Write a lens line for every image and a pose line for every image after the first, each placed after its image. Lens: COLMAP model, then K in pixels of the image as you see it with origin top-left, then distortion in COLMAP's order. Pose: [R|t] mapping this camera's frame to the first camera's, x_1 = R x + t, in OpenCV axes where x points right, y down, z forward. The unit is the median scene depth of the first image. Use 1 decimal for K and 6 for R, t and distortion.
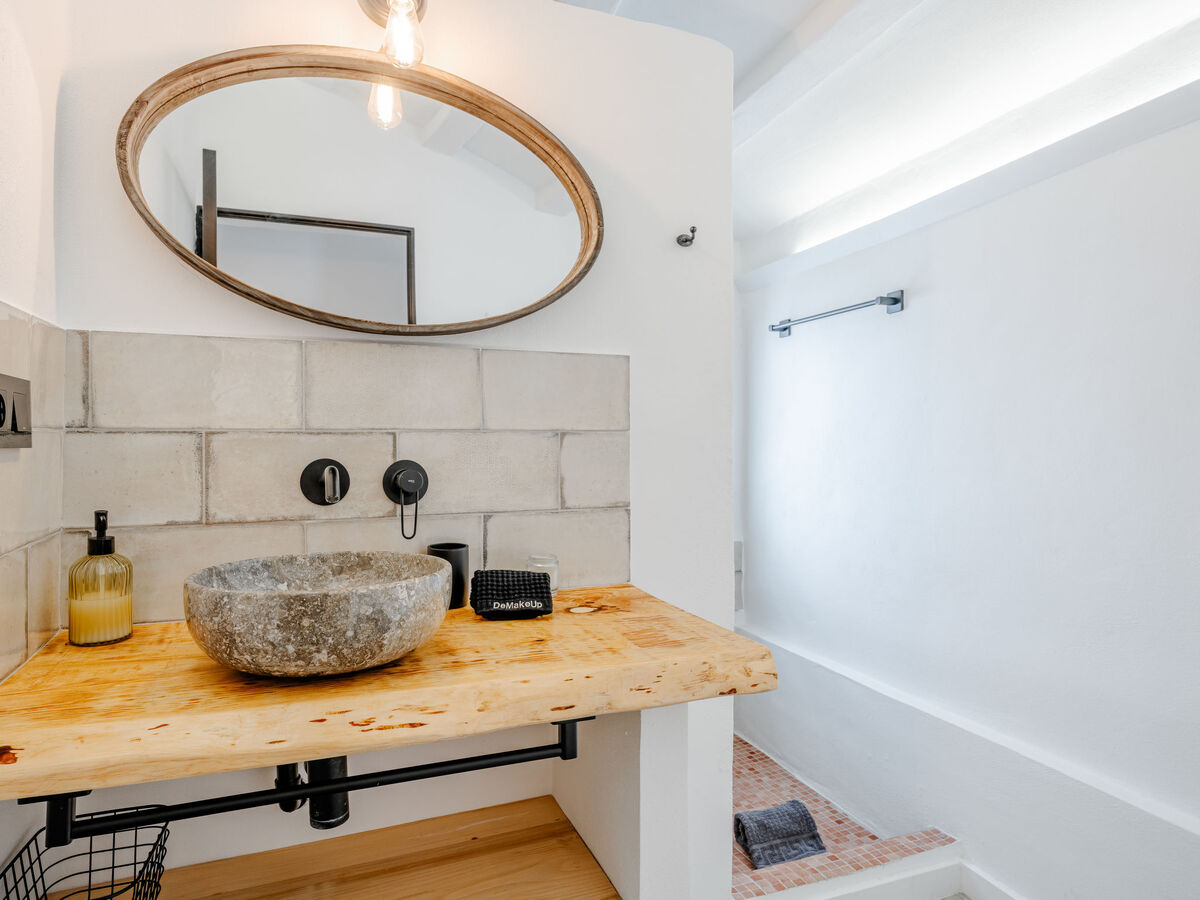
lens RADIAL K [[739.3, 0, 600.2], [0, 739.3, 445.3], [0, 0, 1]] dist [-0.001843, 0.003303]
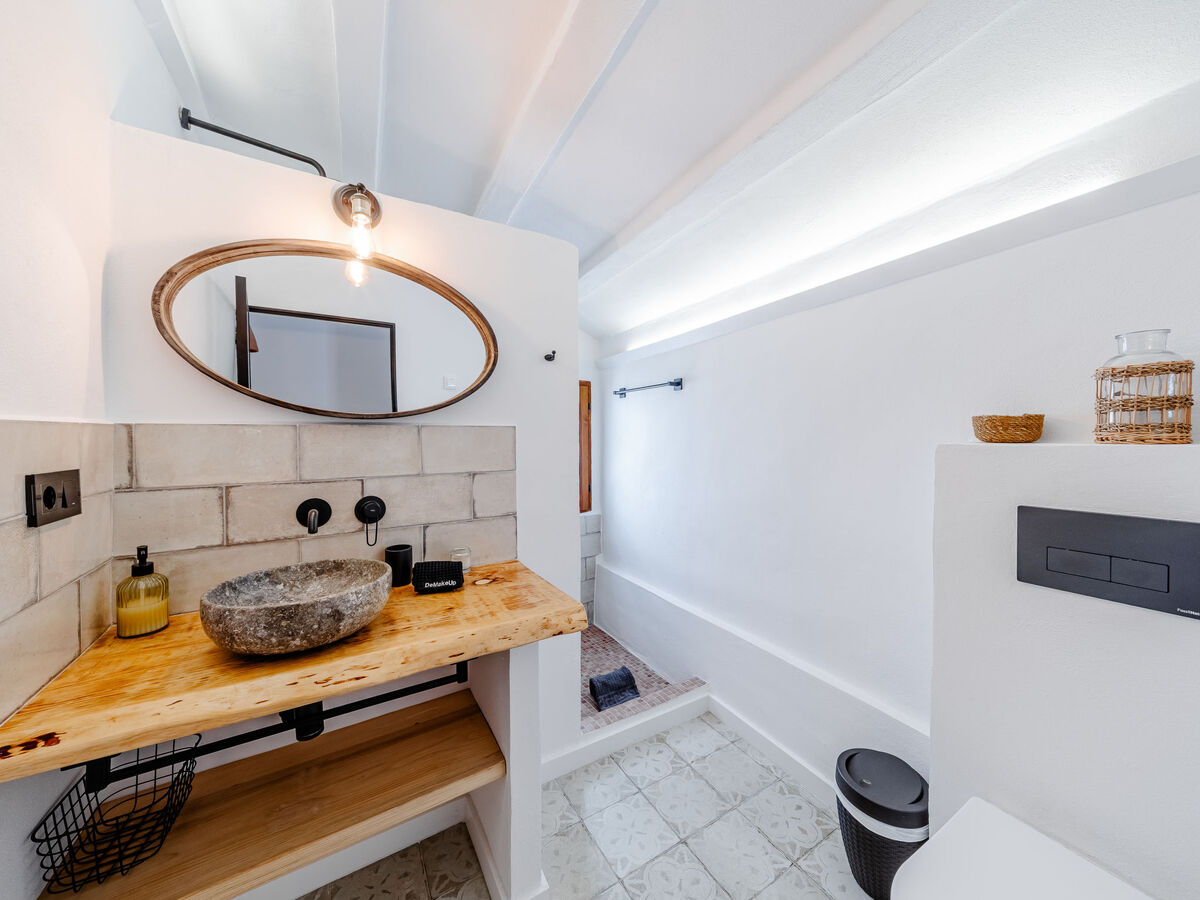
lens RADIAL K [[444.0, 0, 613.7], [0, 444.0, 446.0], [0, 0, 1]] dist [0.000148, 0.002925]
pose [[0.983253, -0.006914, 0.182115, 0.098203], [0.005371, 0.999945, 0.008962, -0.109677], [-0.182167, -0.007834, 0.983236, -0.063323]]
